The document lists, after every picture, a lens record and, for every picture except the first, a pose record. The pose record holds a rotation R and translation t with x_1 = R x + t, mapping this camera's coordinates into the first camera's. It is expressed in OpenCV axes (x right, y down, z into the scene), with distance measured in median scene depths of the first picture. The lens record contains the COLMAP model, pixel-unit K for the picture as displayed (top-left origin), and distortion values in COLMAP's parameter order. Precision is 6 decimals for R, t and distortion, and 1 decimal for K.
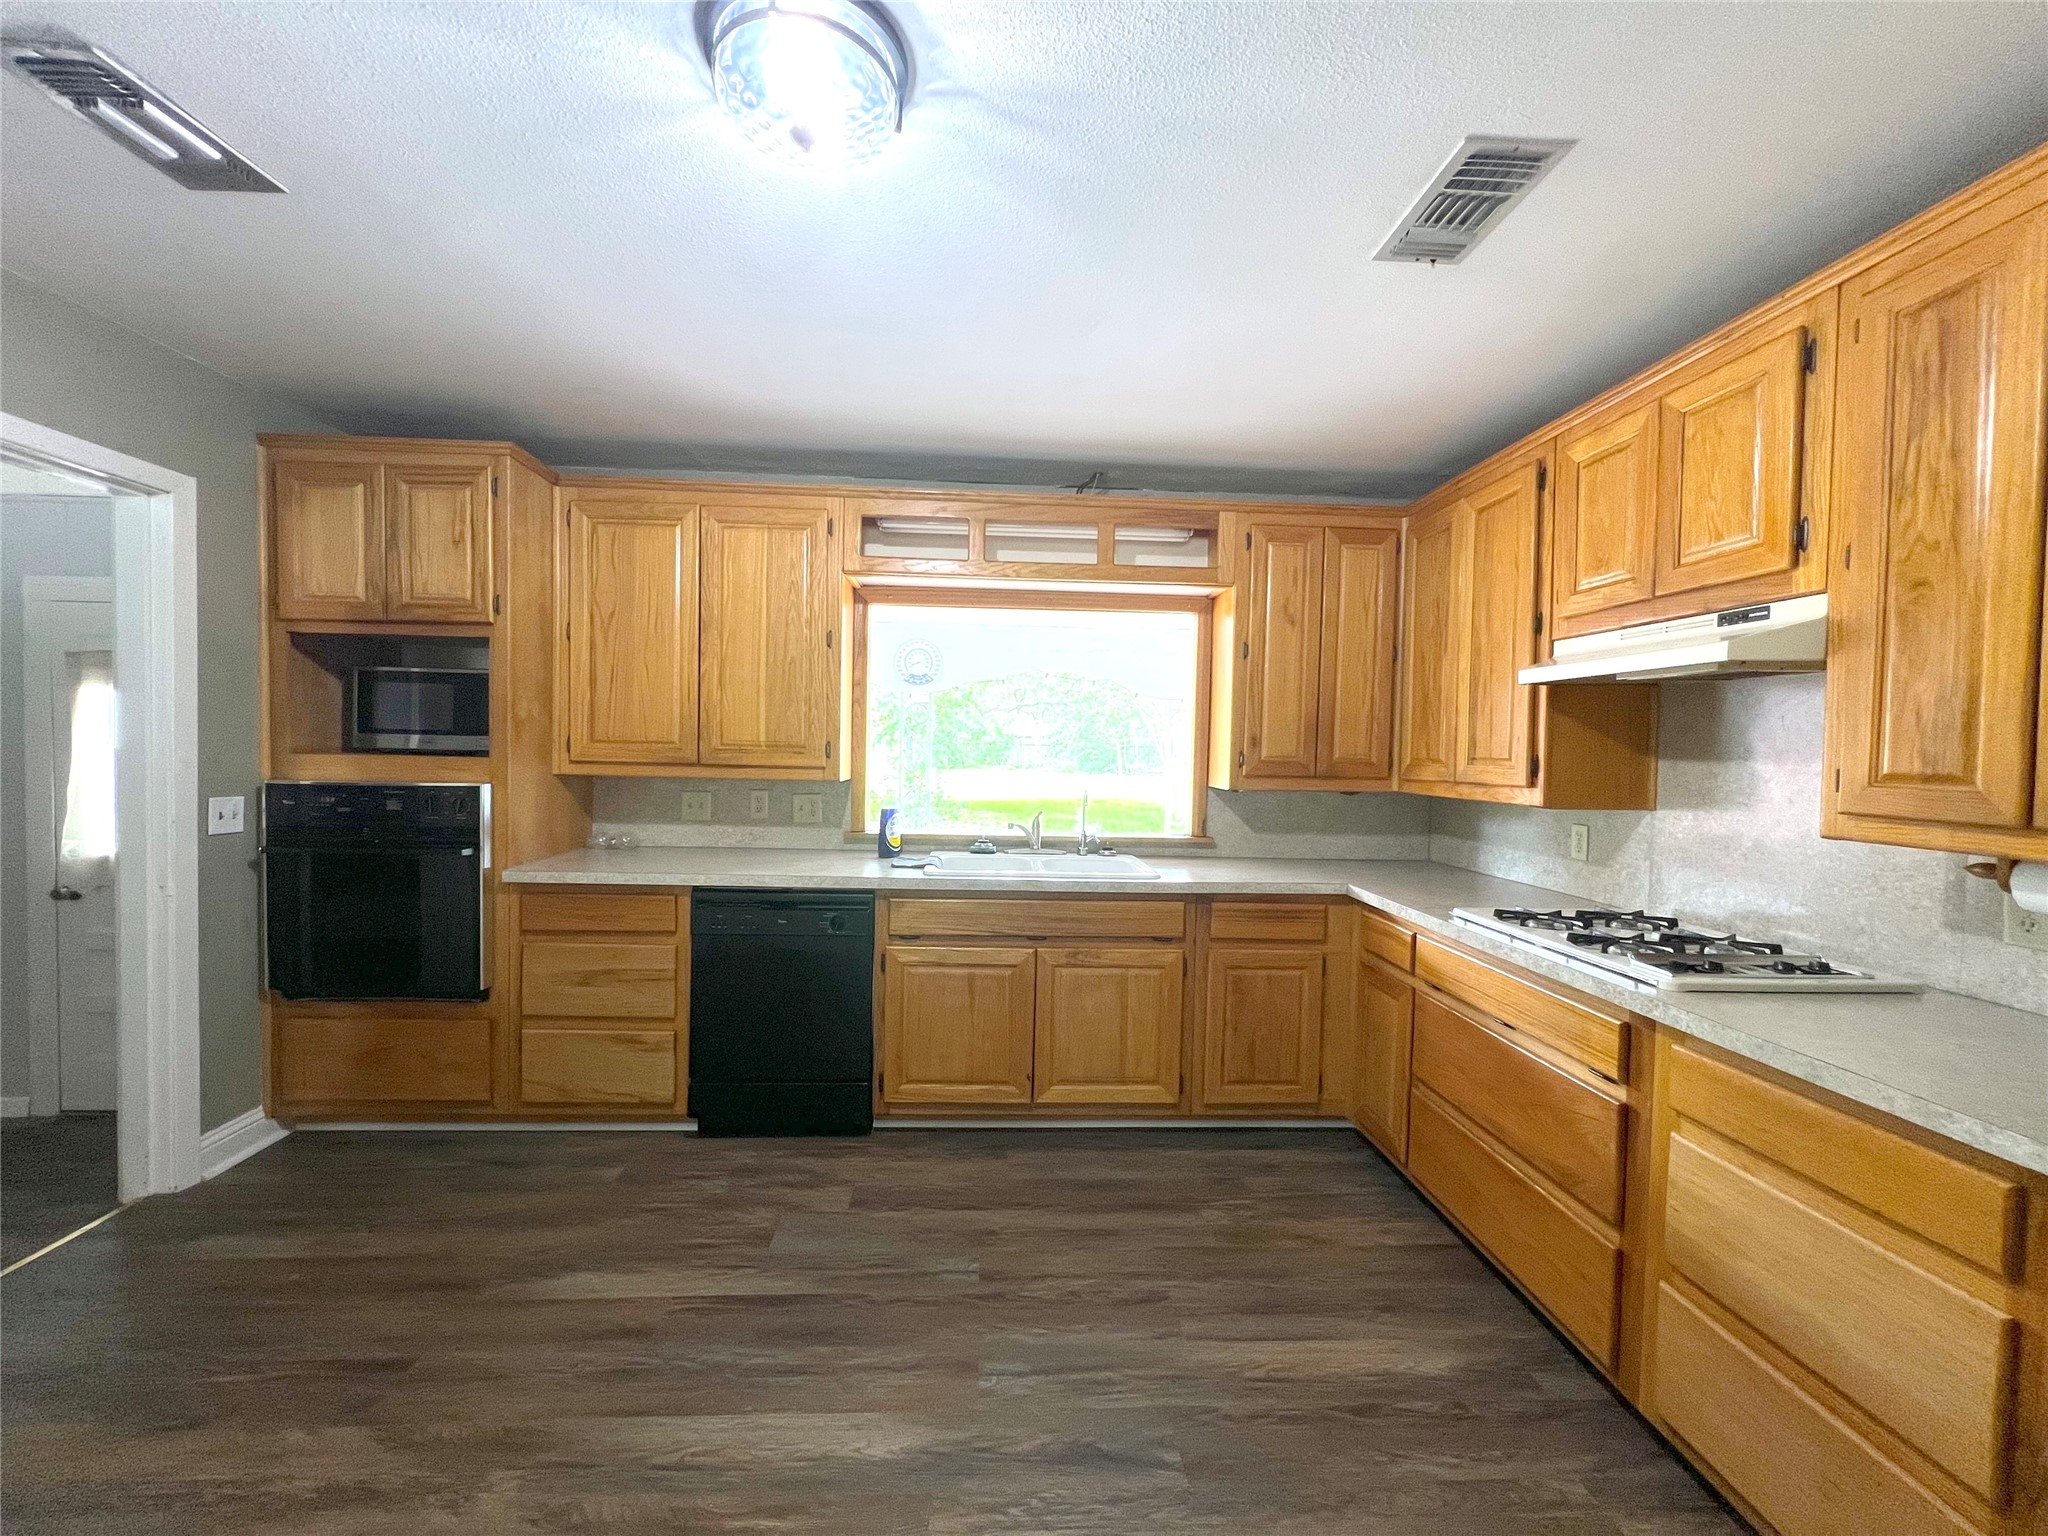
lens RADIAL K [[825.5, 0, 1019.6], [0, 825.5, 767.0], [0, 0, 1]] dist [-0.001791, -0.000161]
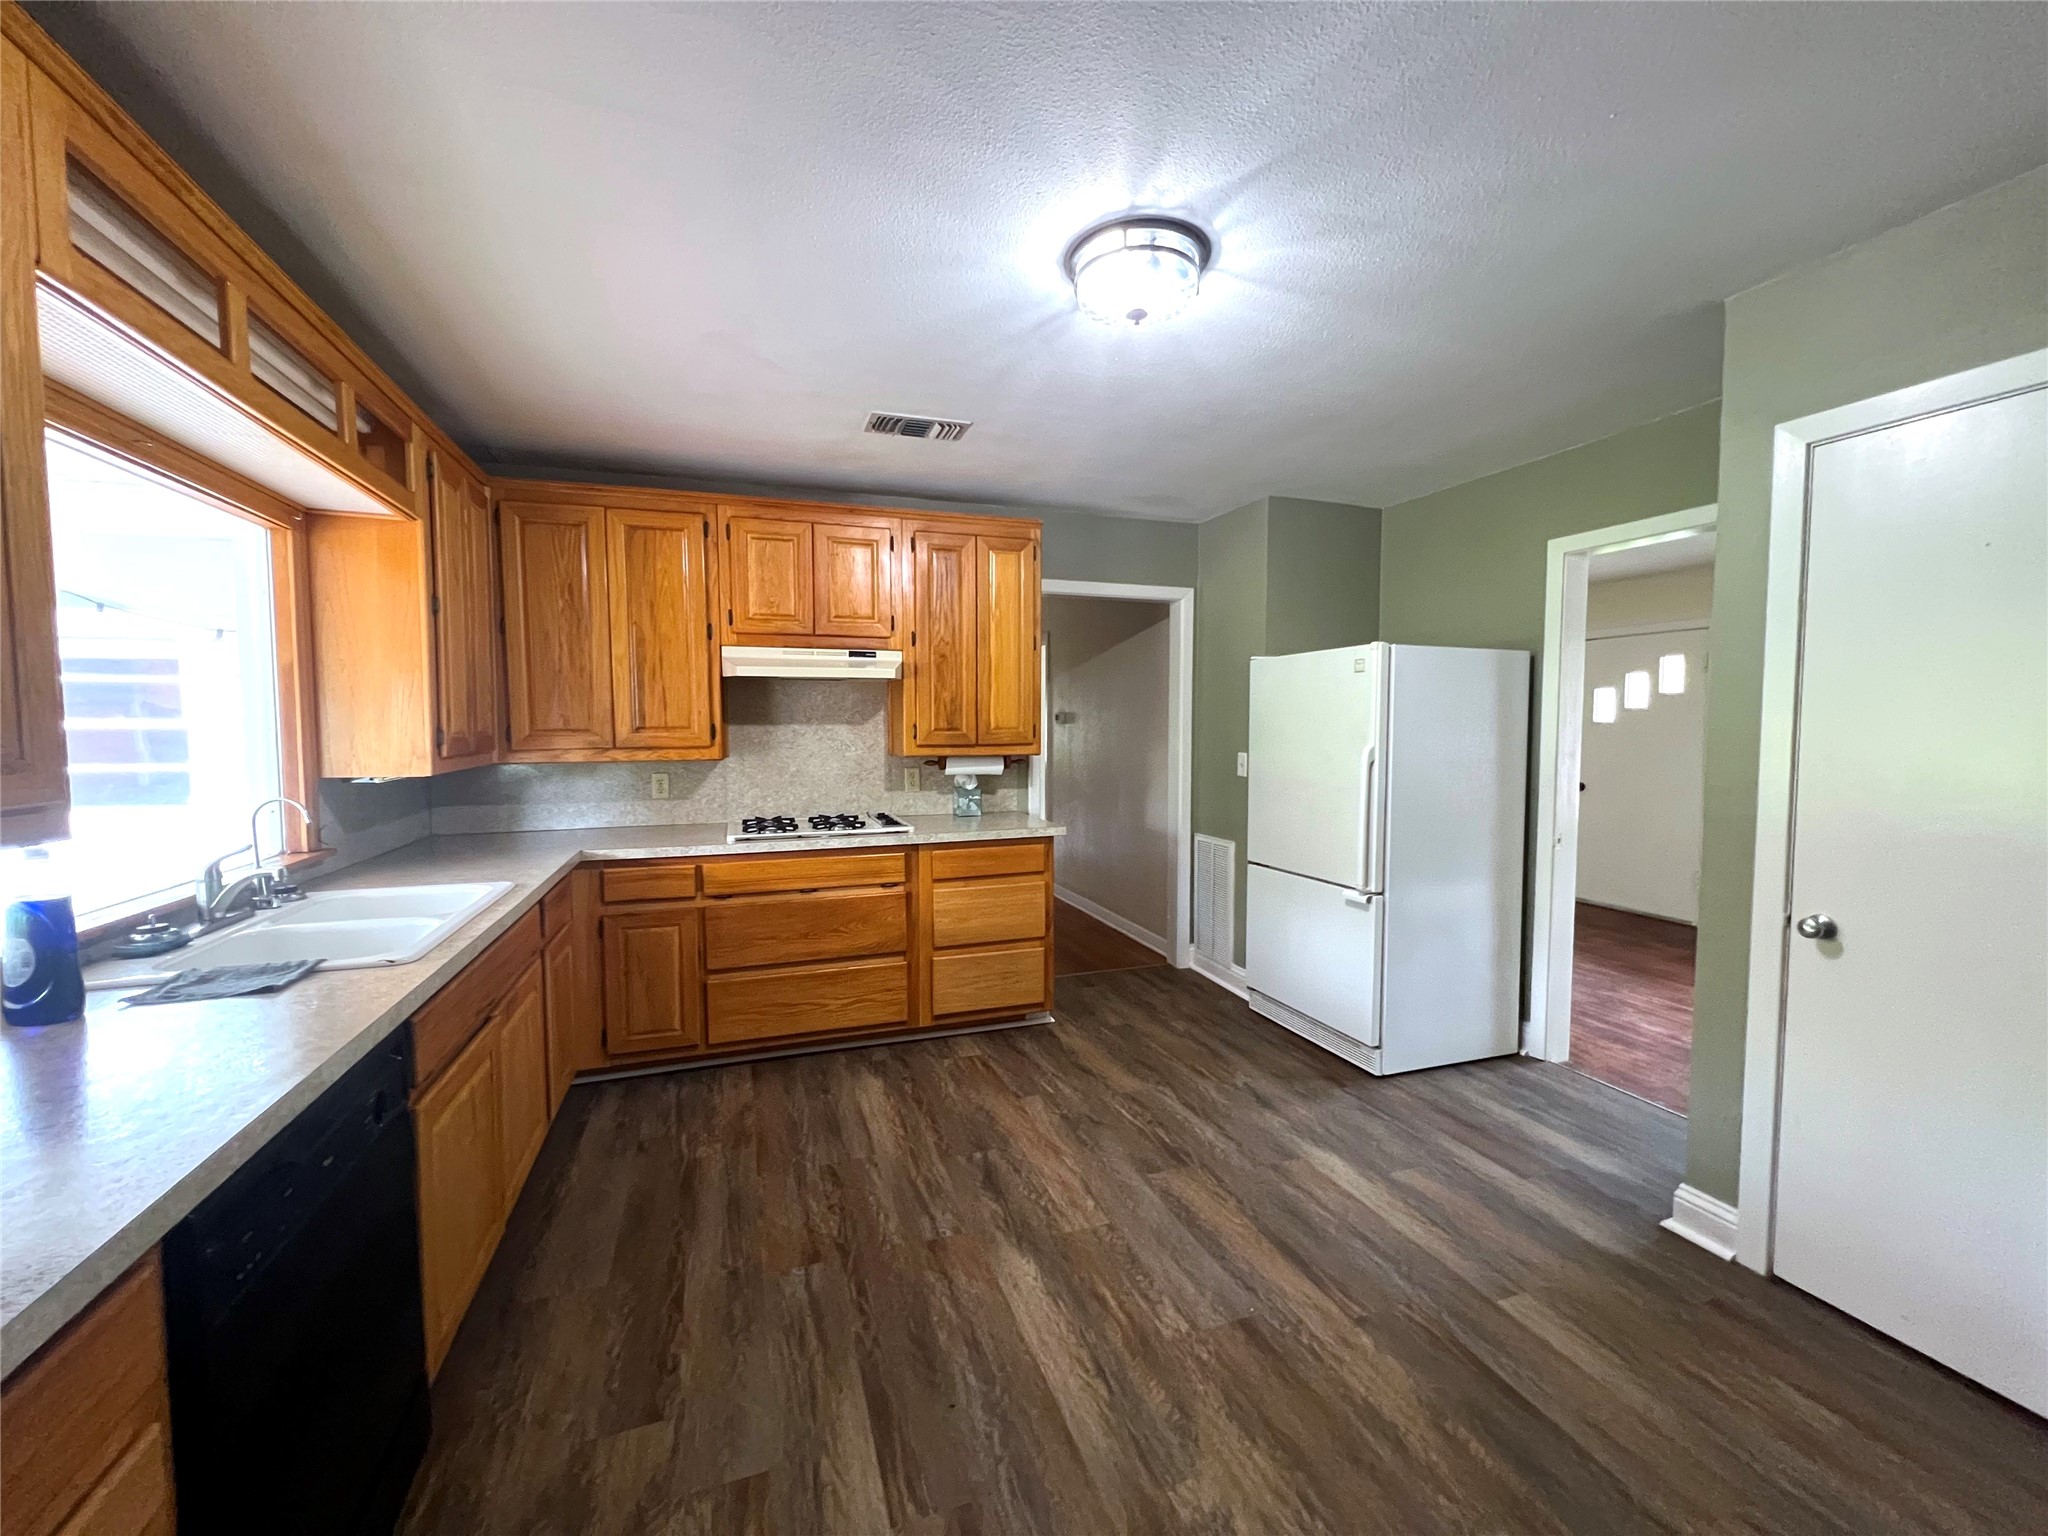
lens RADIAL K [[820.5, 0, 1021.9], [0, 820.5, 767.2], [0, 0, 1]] dist [-0.002365, 0.000398]
pose [[-0.283449, -0.077912, 0.955817, -0.975765], [0.019346, 0.996027, 0.086927, -0.058016], [-0.958792, 0.043130, -0.280816, 0.968551]]
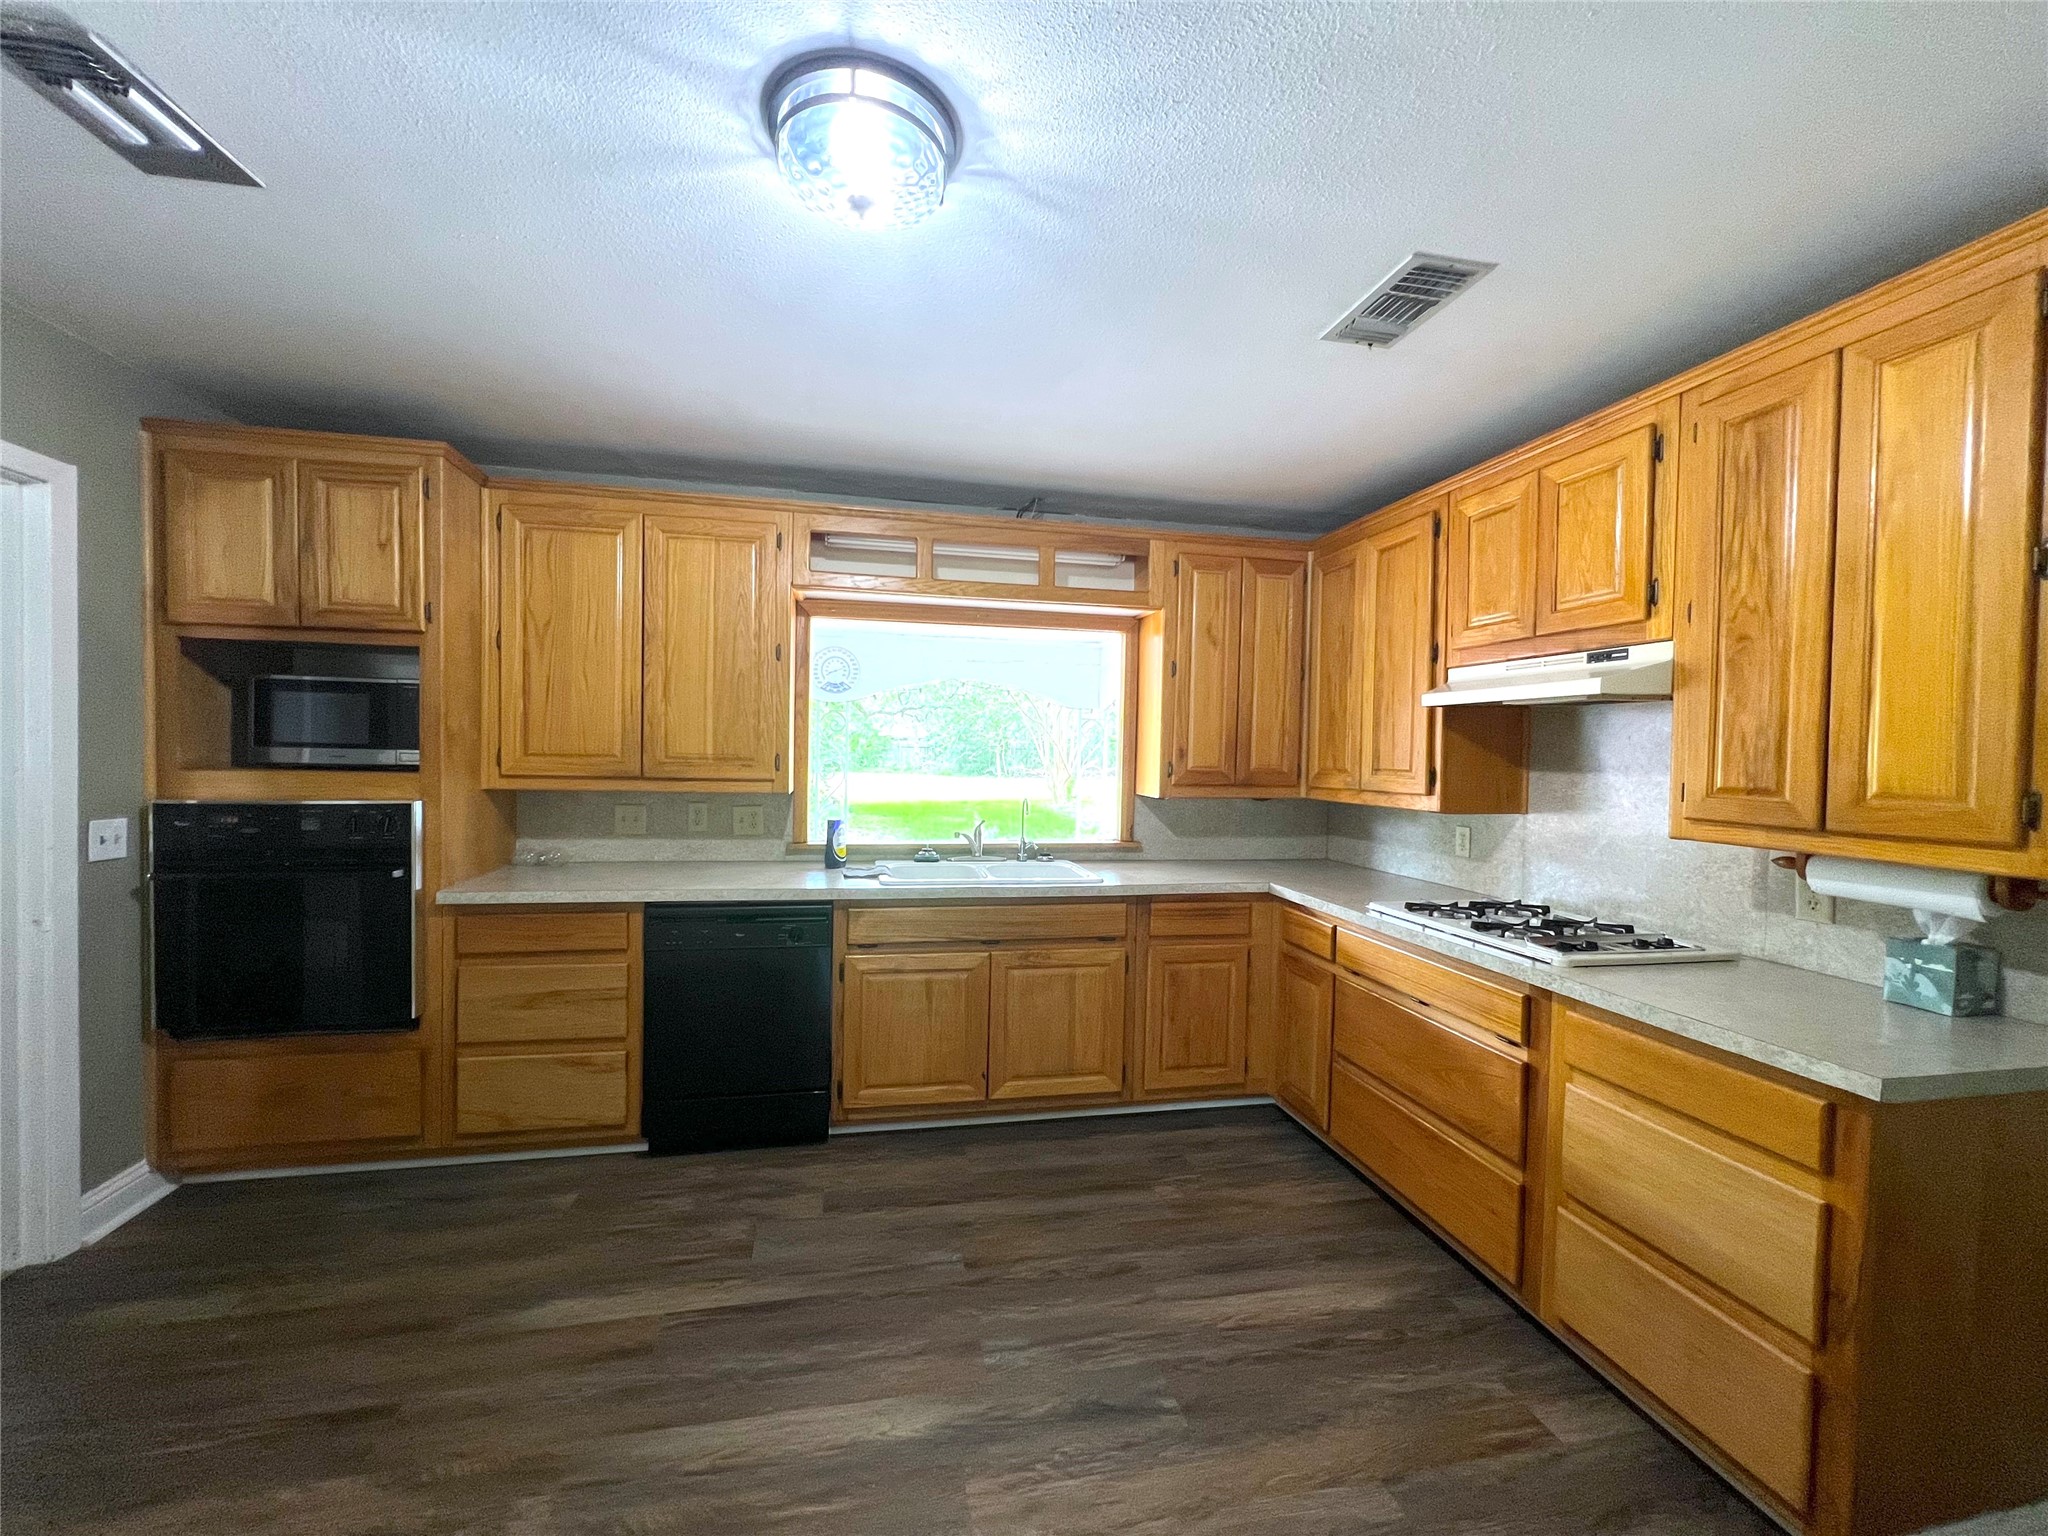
lens RADIAL K [[825.5, 0, 1020.8], [0, 825.5, 767.0], [0, 0, 1]] dist [-0.001791, -0.000161]
pose [[0.988011, -0.004516, 0.154317, -0.131952], [0.004766, 0.999988, -0.001248, -0.017674], [-0.154310, 0.001968, 0.988021, -0.054033]]
